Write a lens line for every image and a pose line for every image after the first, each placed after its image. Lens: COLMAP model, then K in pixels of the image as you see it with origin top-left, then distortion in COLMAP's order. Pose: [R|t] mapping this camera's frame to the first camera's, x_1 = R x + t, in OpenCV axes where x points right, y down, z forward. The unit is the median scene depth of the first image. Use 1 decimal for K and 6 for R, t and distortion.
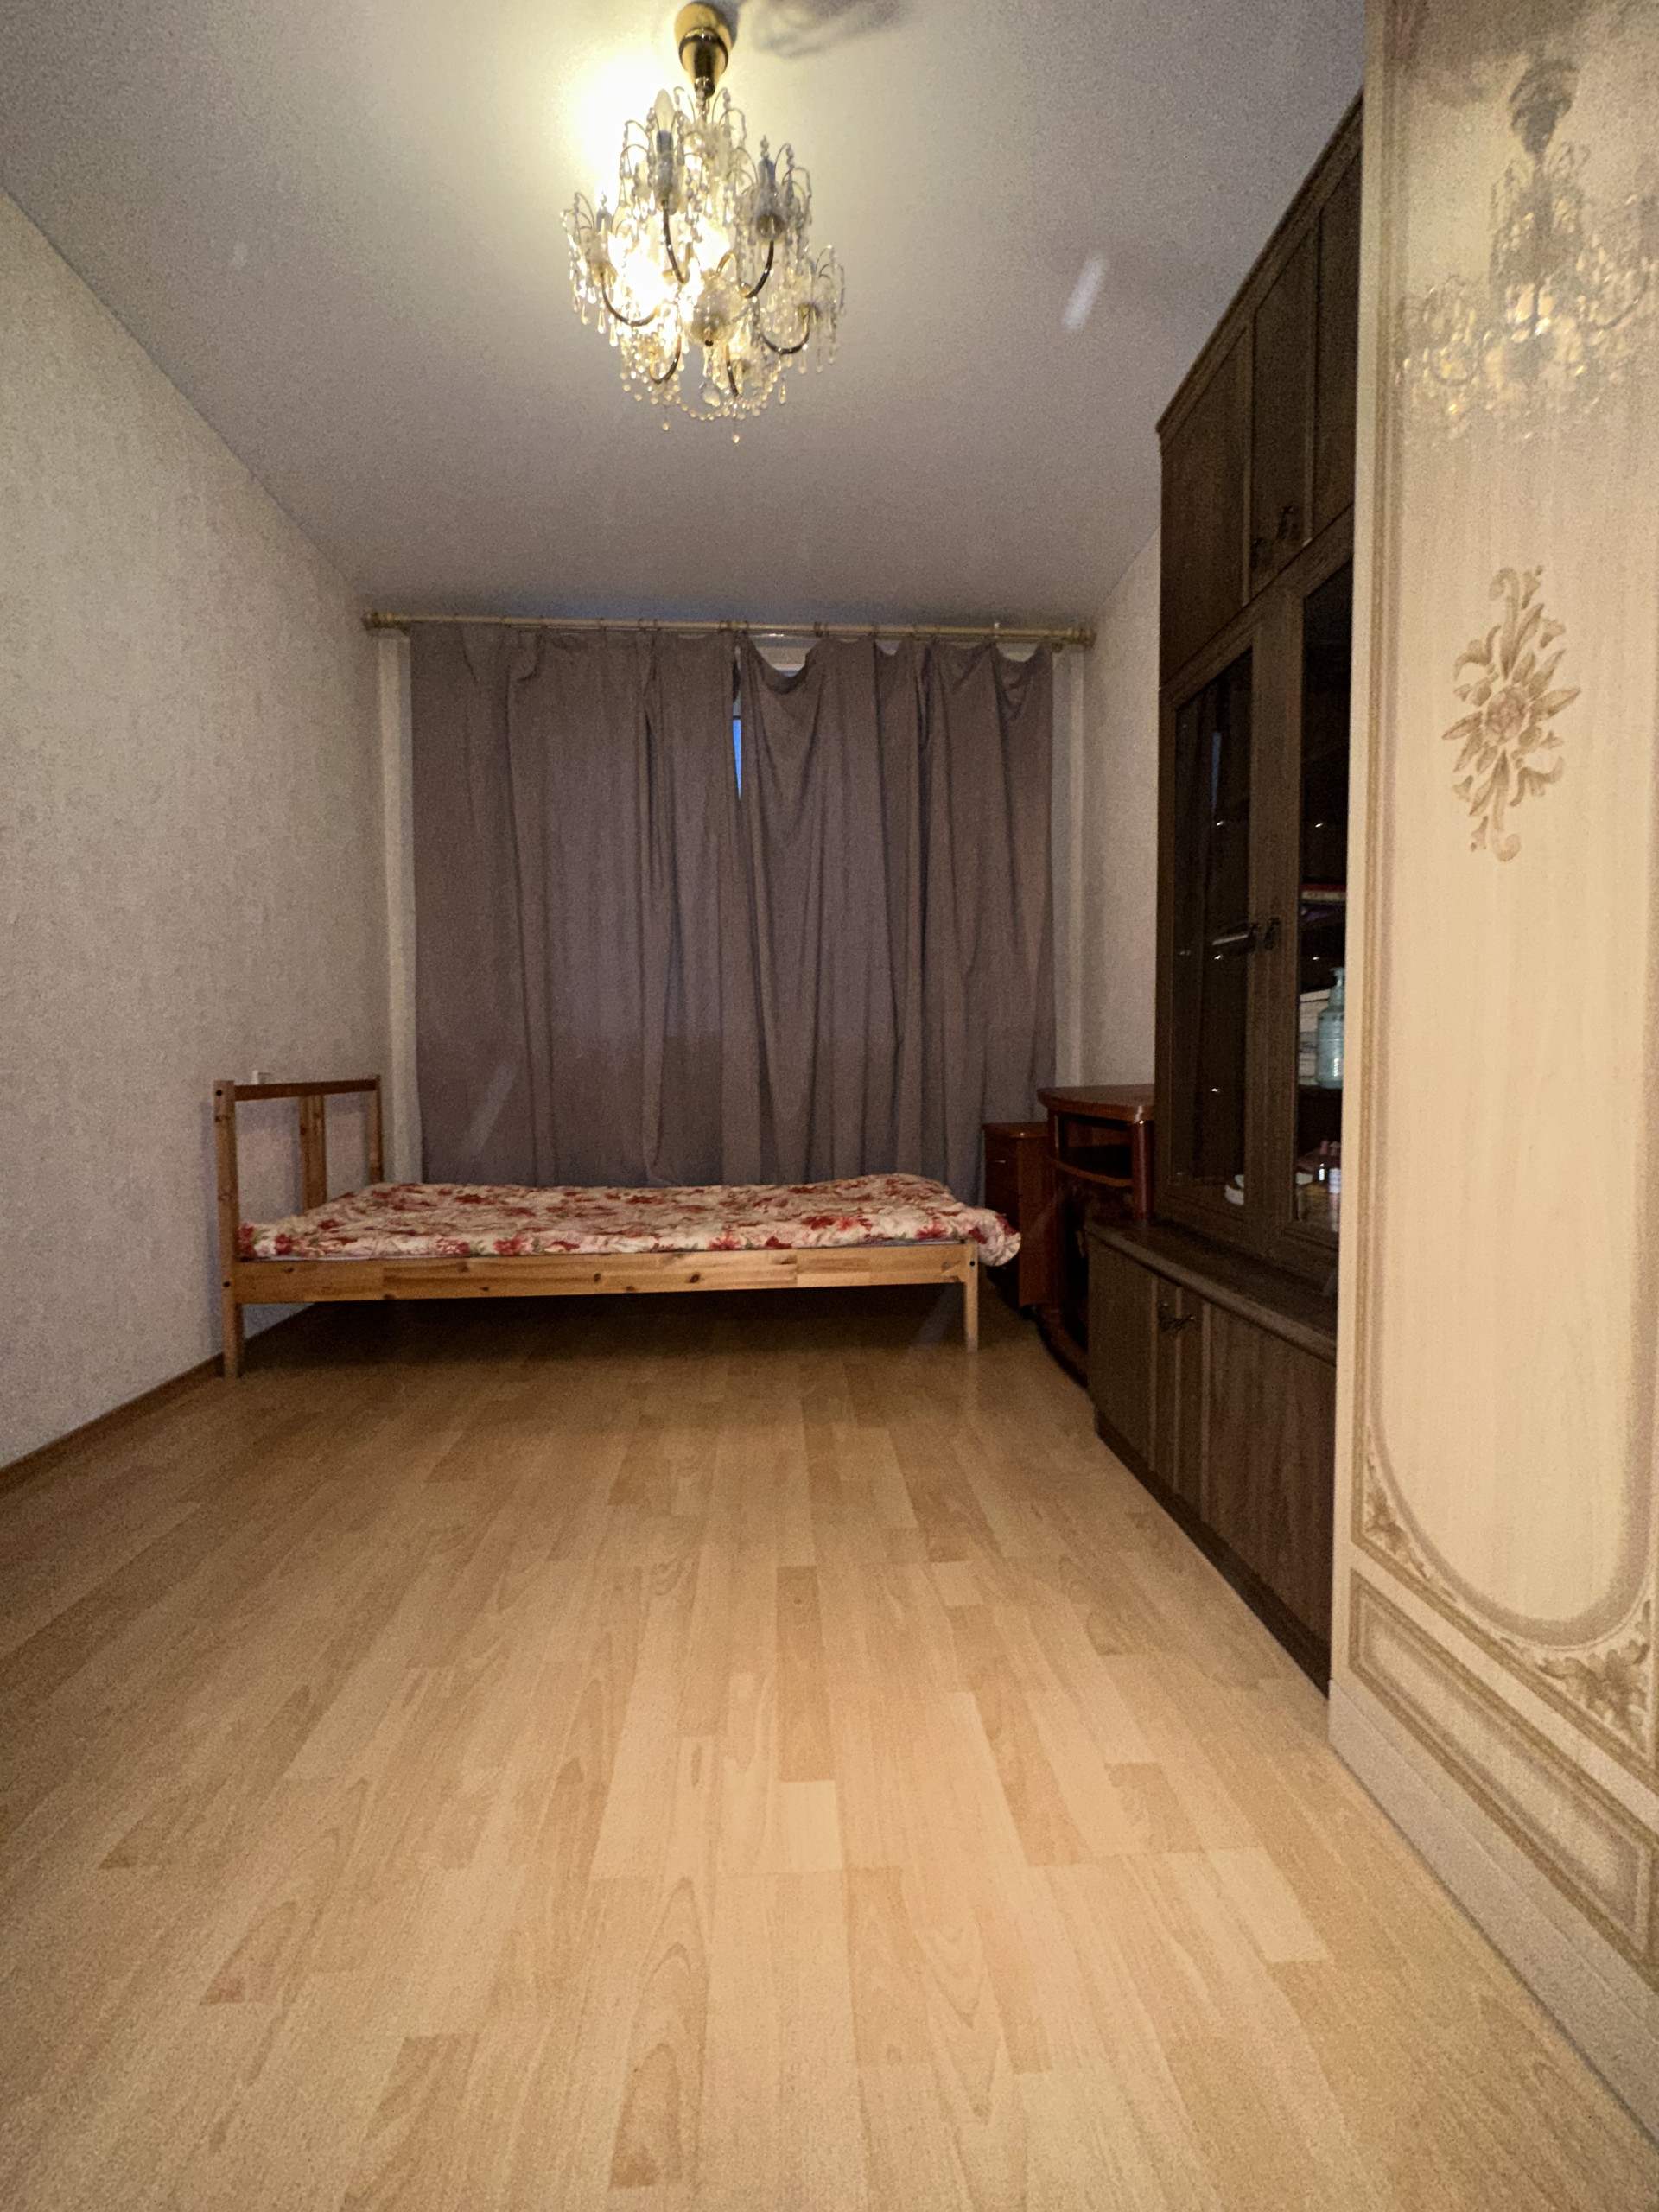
lens RADIAL K [[872.2, 0, 829.5], [0, 872.2, 1106.0], [0, 0, 1]] dist [-0.007469, -0.000196]
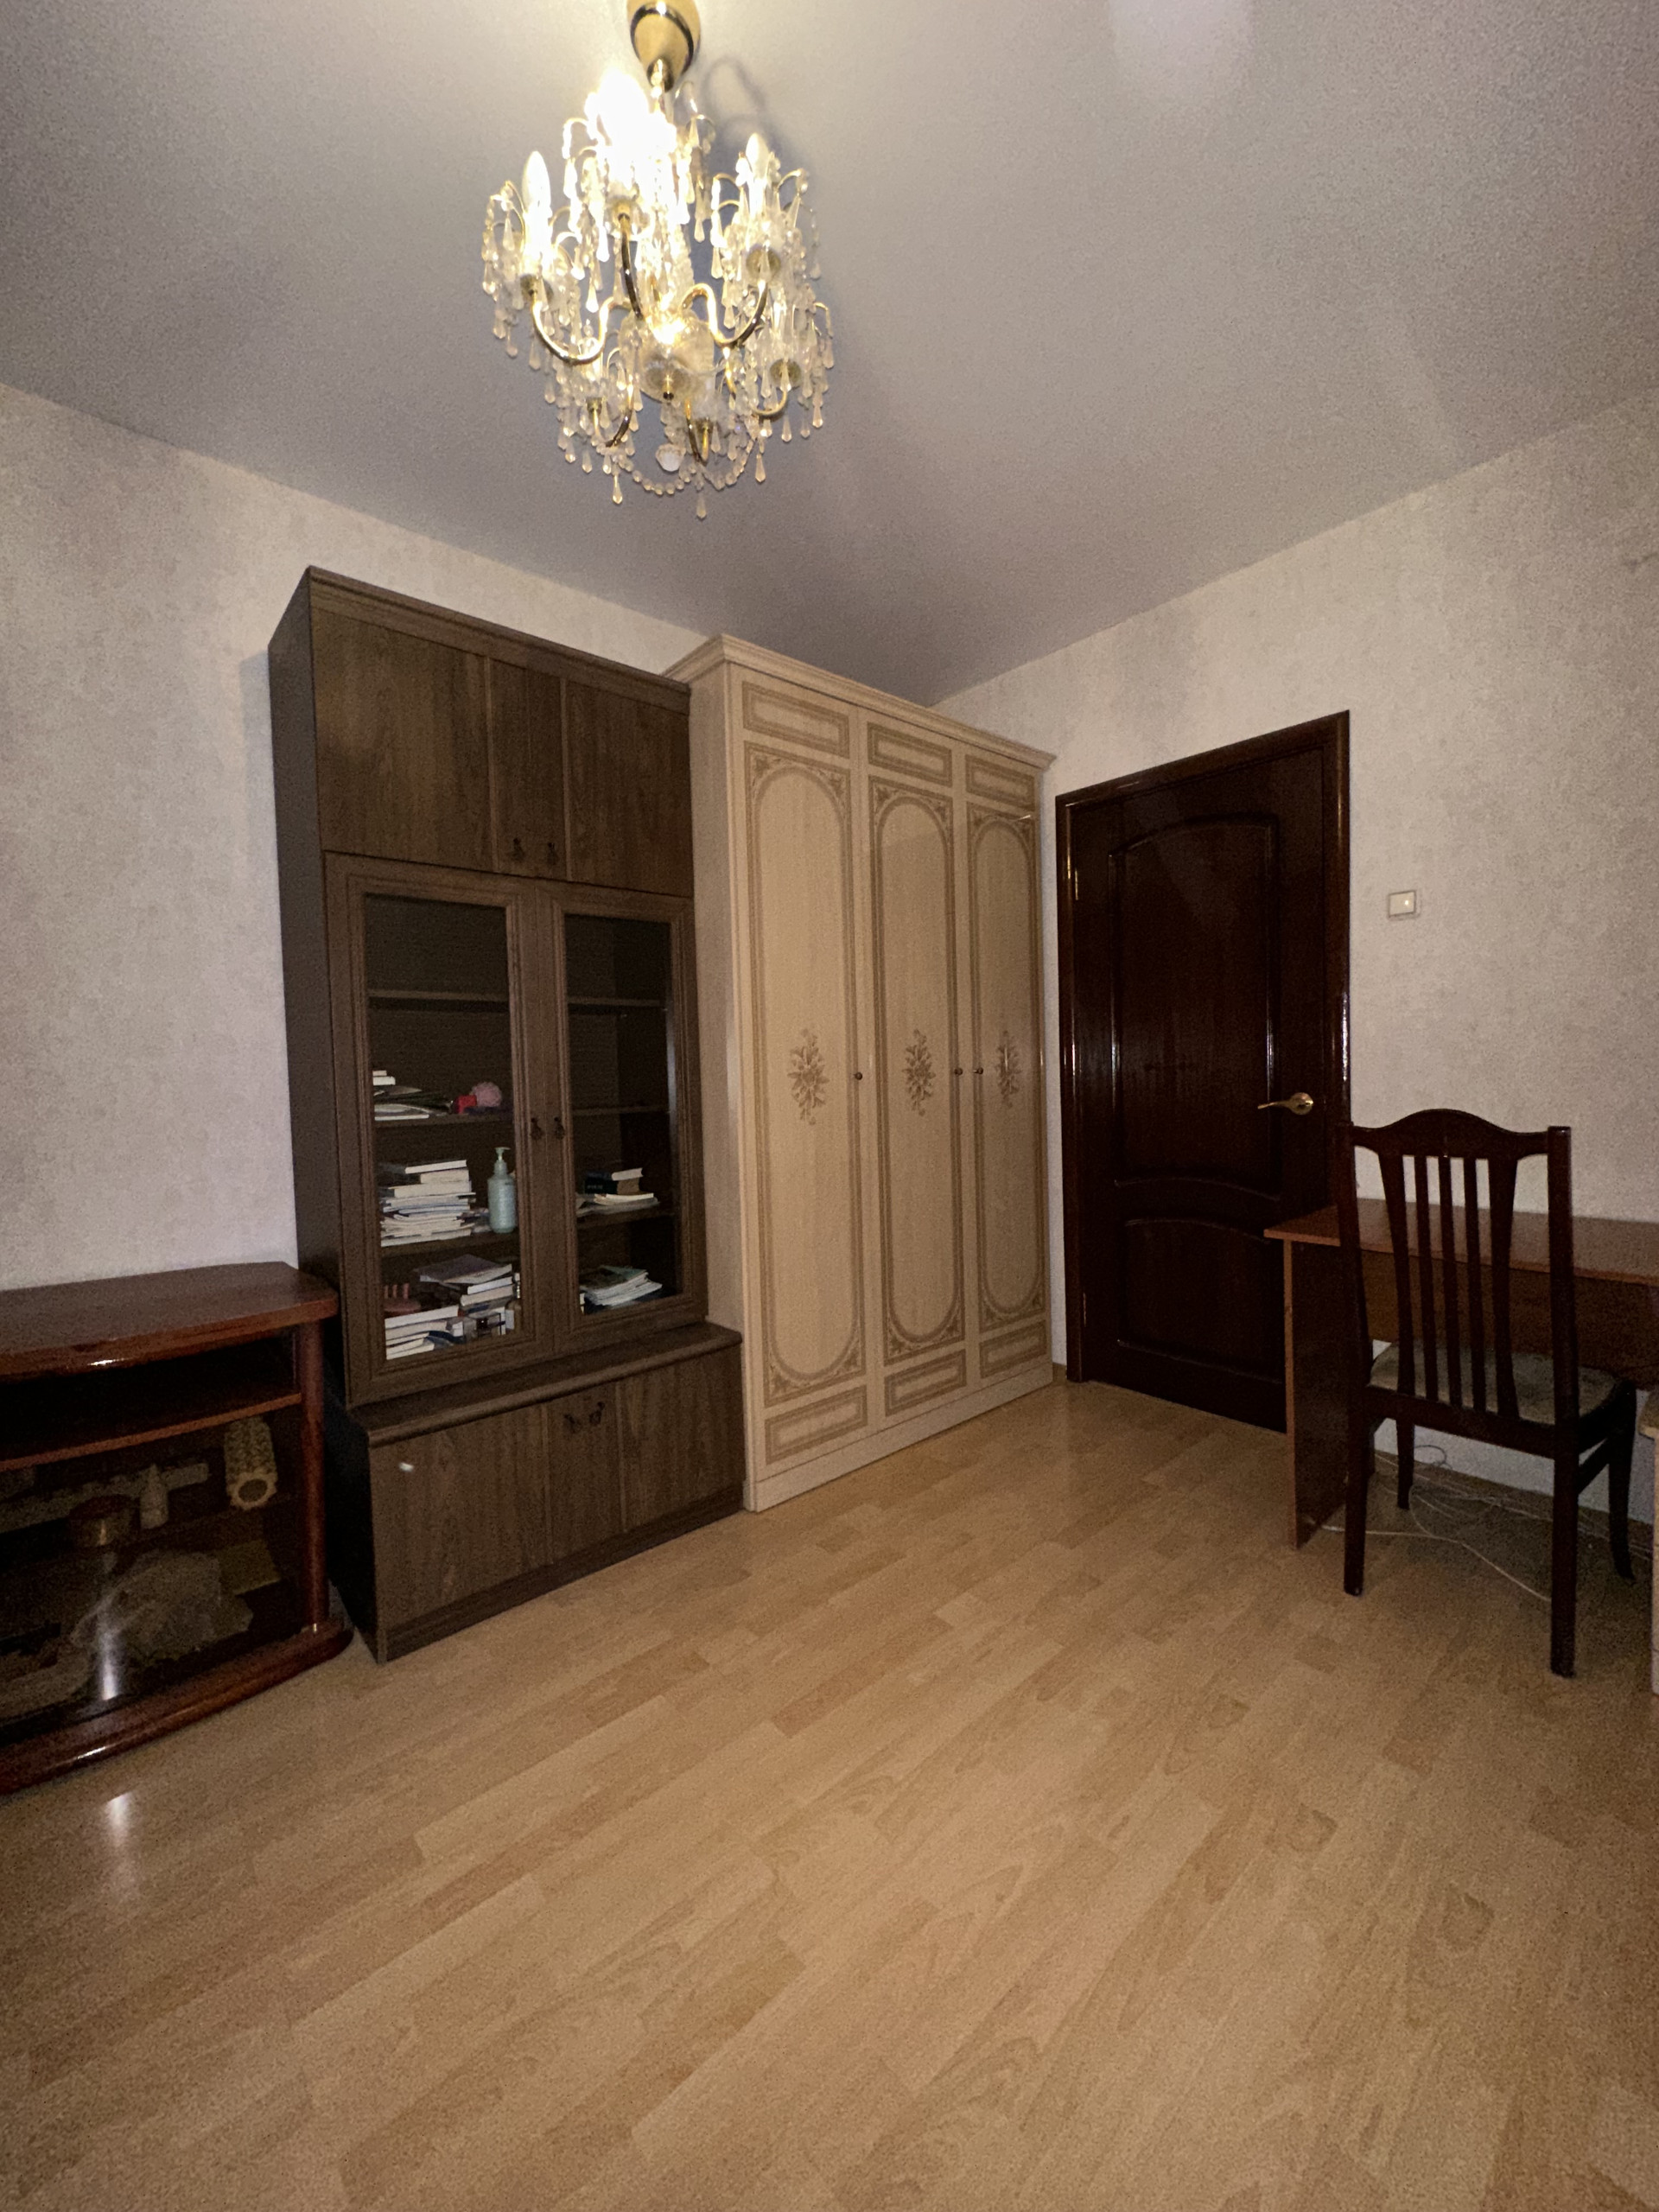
lens RADIAL K [[872.2, 0, 829.5], [0, 872.2, 1106.0], [0, 0, 1]] dist [-0.007469, -0.000196]
pose [[-0.607984, -0.008772, 0.793901, -1.598338], [0.071501, 0.995271, 0.065754, -0.519318], [-0.790723, 0.096742, -0.604482, 2.653166]]
